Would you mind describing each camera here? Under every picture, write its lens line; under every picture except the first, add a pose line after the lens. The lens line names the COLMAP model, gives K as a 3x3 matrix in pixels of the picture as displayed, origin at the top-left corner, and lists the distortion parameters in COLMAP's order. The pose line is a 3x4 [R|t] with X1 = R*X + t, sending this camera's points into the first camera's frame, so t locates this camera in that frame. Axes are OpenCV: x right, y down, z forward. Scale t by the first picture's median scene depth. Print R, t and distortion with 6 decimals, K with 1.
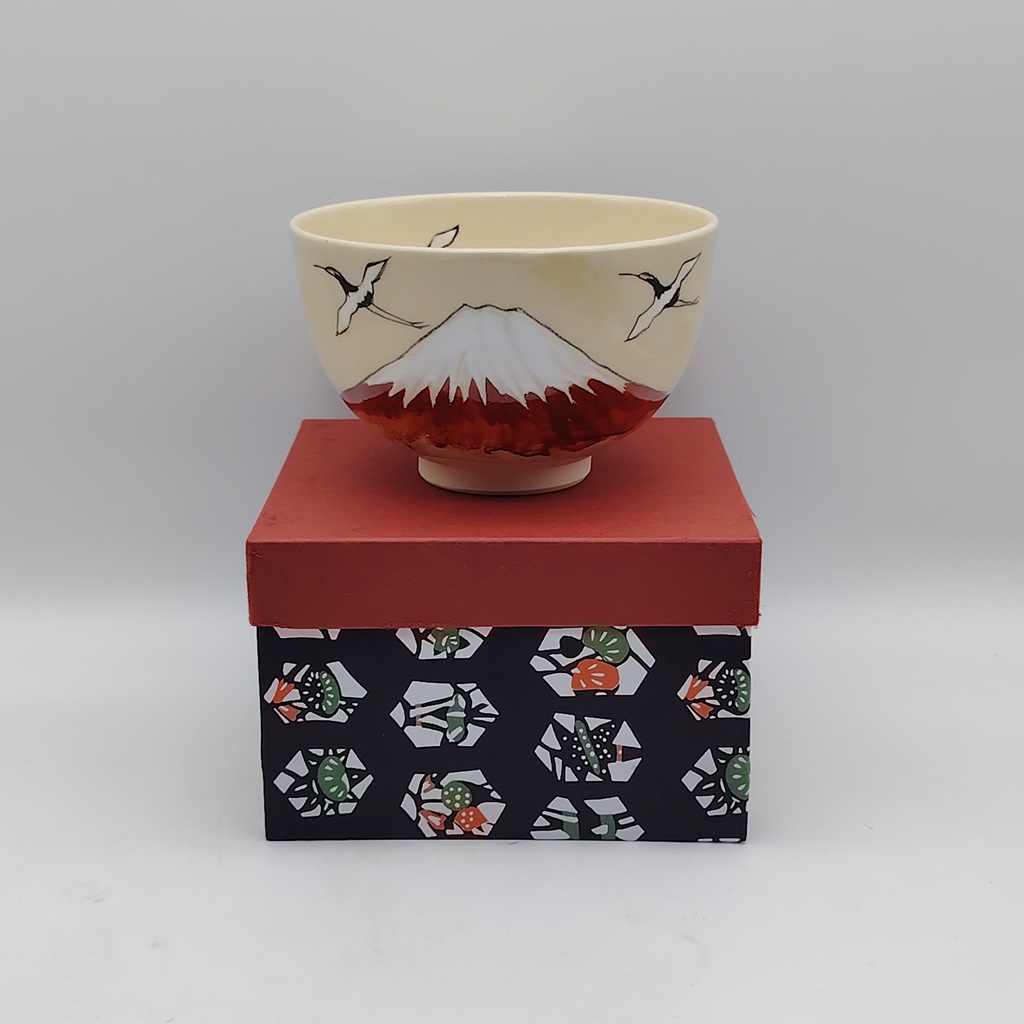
lens RADIAL K [[2033.2, 0, 513.5], [0, 2033.2, 512.6], [0, 0, 1]] dist [0.101515, 0.000000]
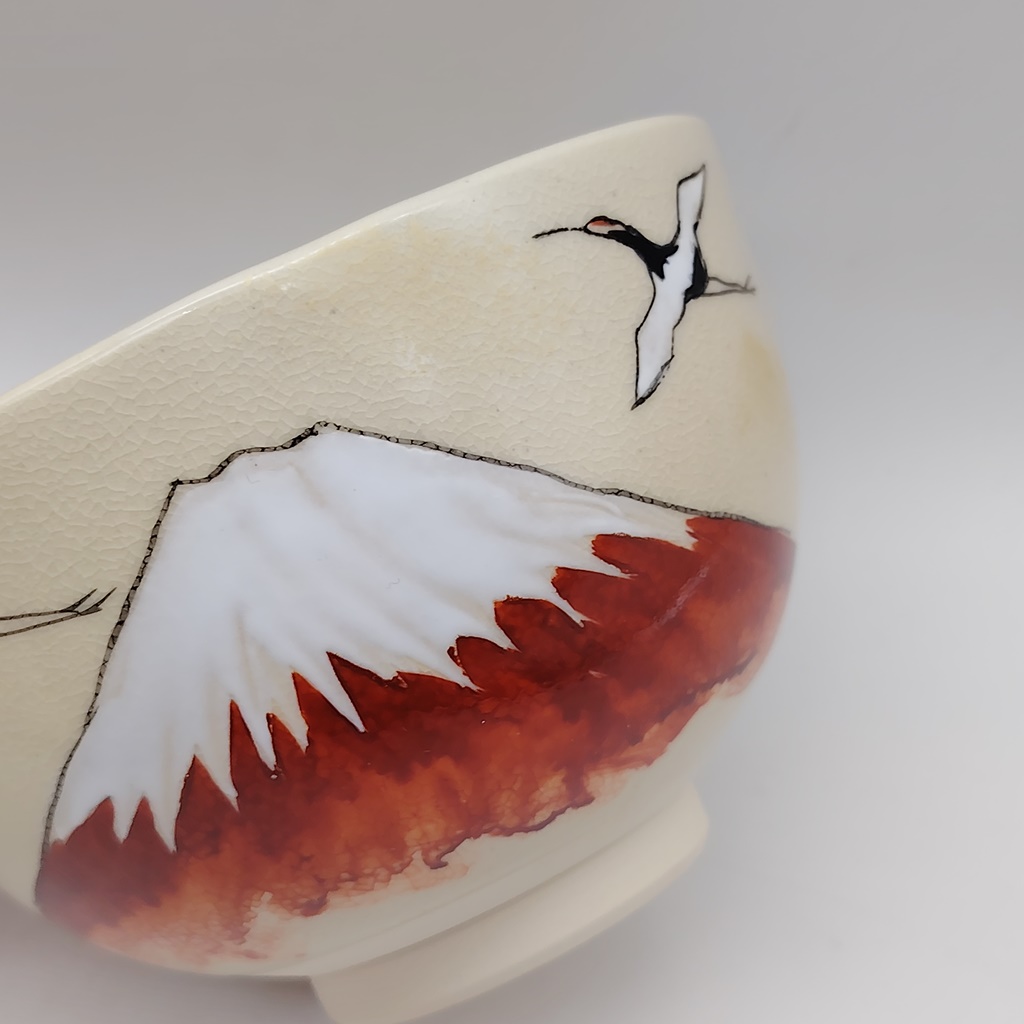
lens RADIAL K [[2033.2, 0, 510.4], [0, 2033.2, 511.0], [0, 0, 1]] dist [0.101515, 0.000000]
pose [[0.897090, -0.436391, 0.069228, 0.001386], [0.437946, 0.857410, -0.270281, 0.021294], [0.058592, 0.272784, 0.960289, 0.649787]]
